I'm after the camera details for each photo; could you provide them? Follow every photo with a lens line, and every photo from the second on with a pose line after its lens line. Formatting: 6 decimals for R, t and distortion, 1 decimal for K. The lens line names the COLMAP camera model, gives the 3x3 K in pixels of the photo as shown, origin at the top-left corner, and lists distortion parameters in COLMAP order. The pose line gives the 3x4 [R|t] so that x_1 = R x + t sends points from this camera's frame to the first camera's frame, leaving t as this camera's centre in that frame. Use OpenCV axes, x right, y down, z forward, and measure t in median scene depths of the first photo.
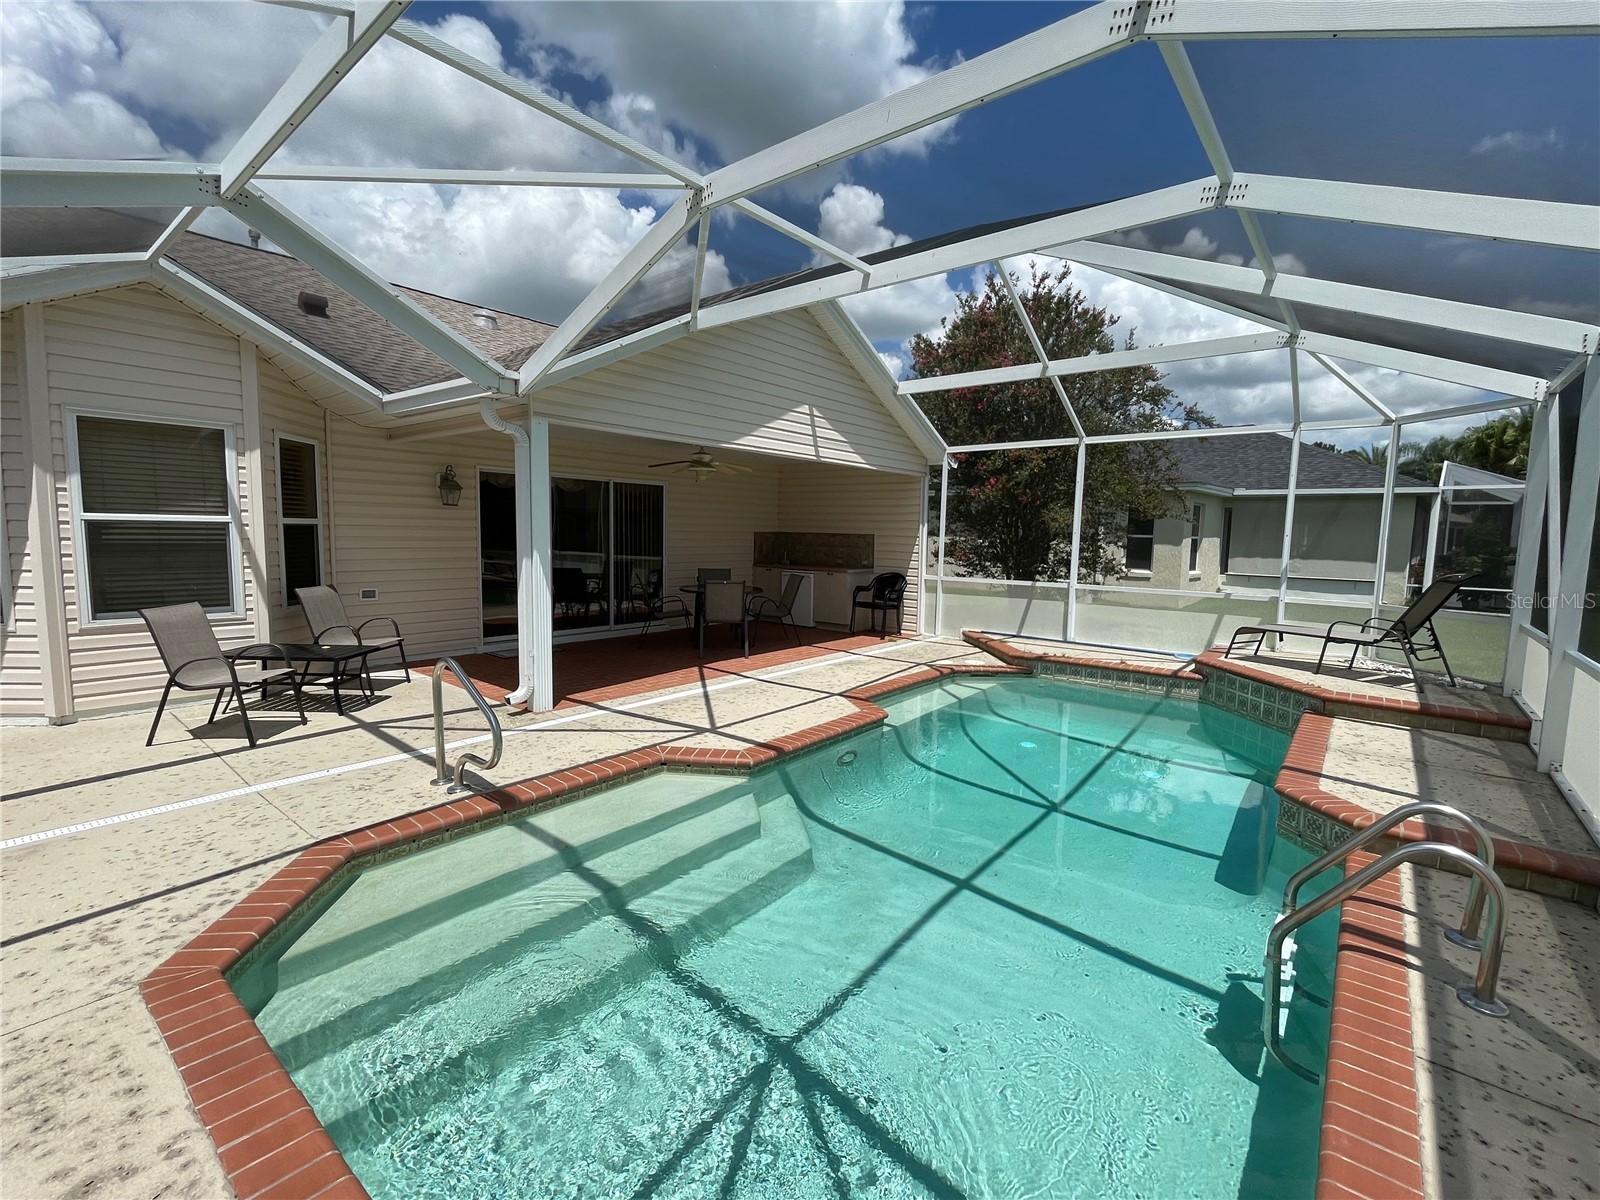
lens RADIAL K [[695.3, 0, 793.7], [0, 695.3, 599.1], [0, 0, 1]] dist [-0.002250, -0.000928]
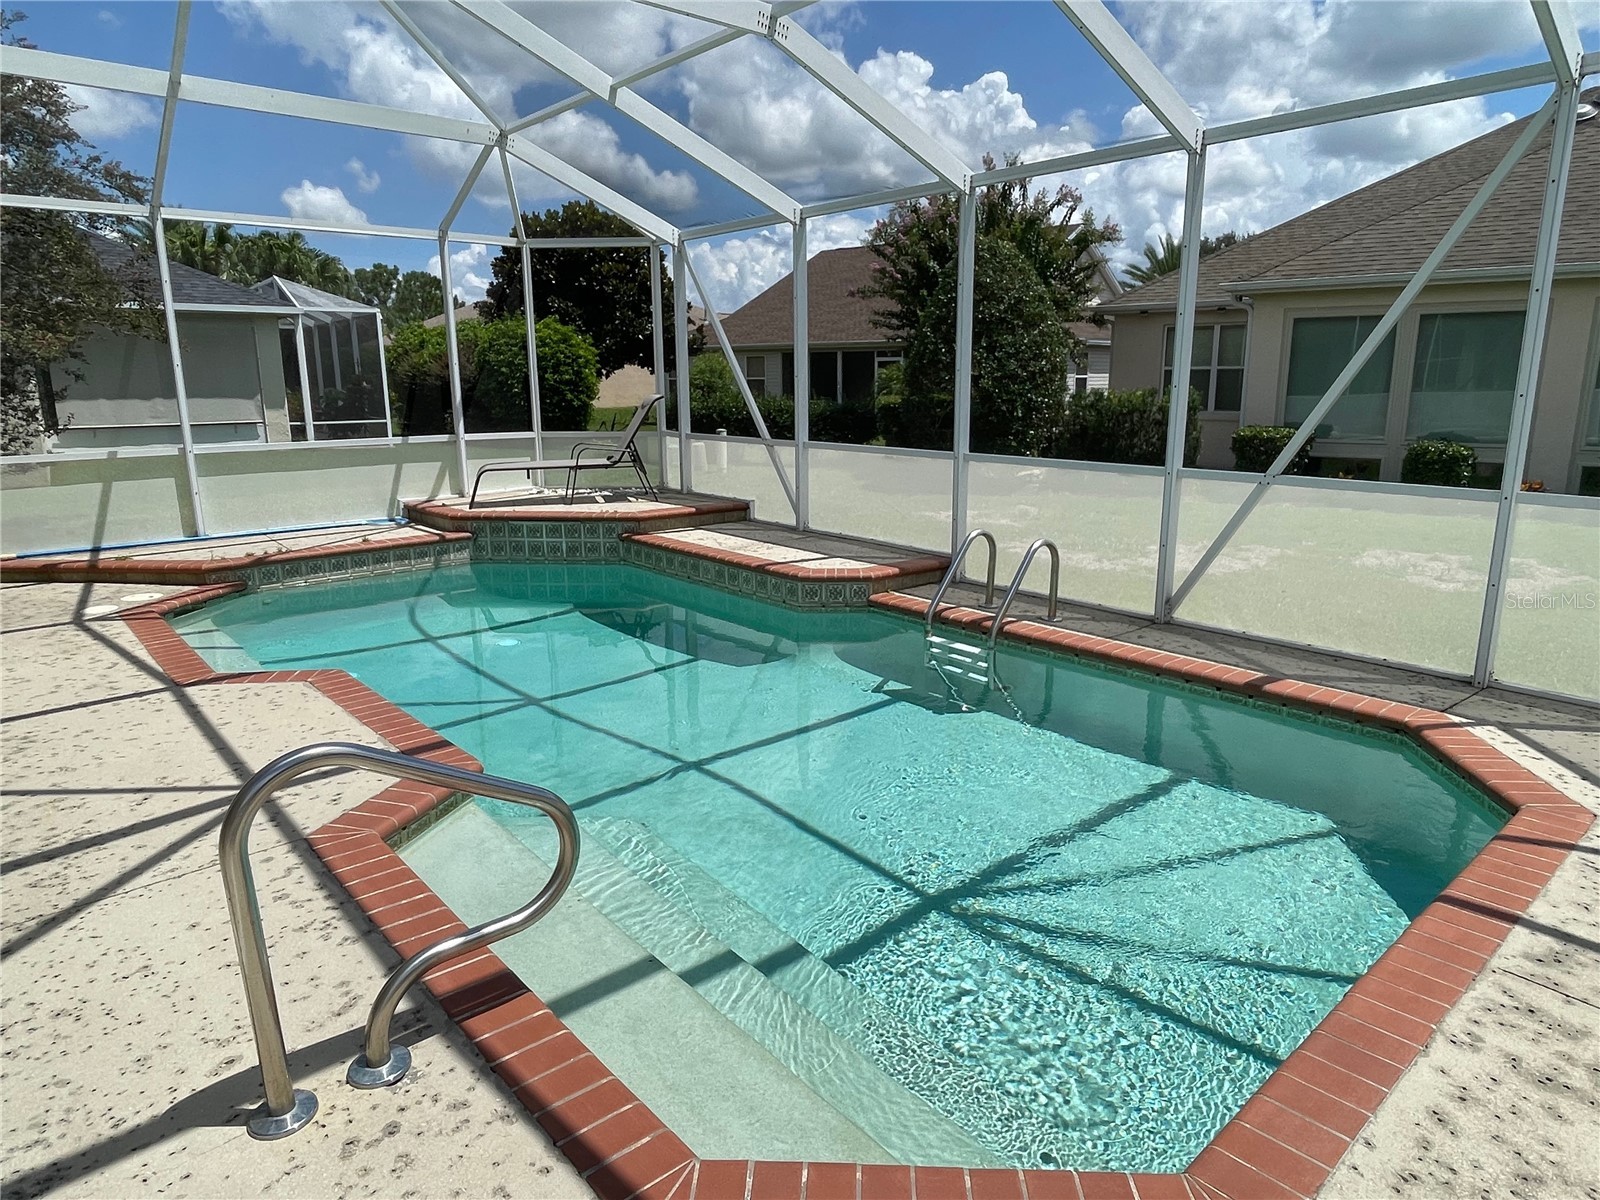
lens RADIAL K [[985.5, 0, 803.1], [0, 985.5, 597.5], [0, 0, 1]] dist [-0.016005, 0.002708]
pose [[0.164063, -0.240830, 0.956600, -0.646708], [0.107433, 0.968334, 0.225359, -0.049878], [-0.980582, 0.065797, 0.184741, 0.480285]]
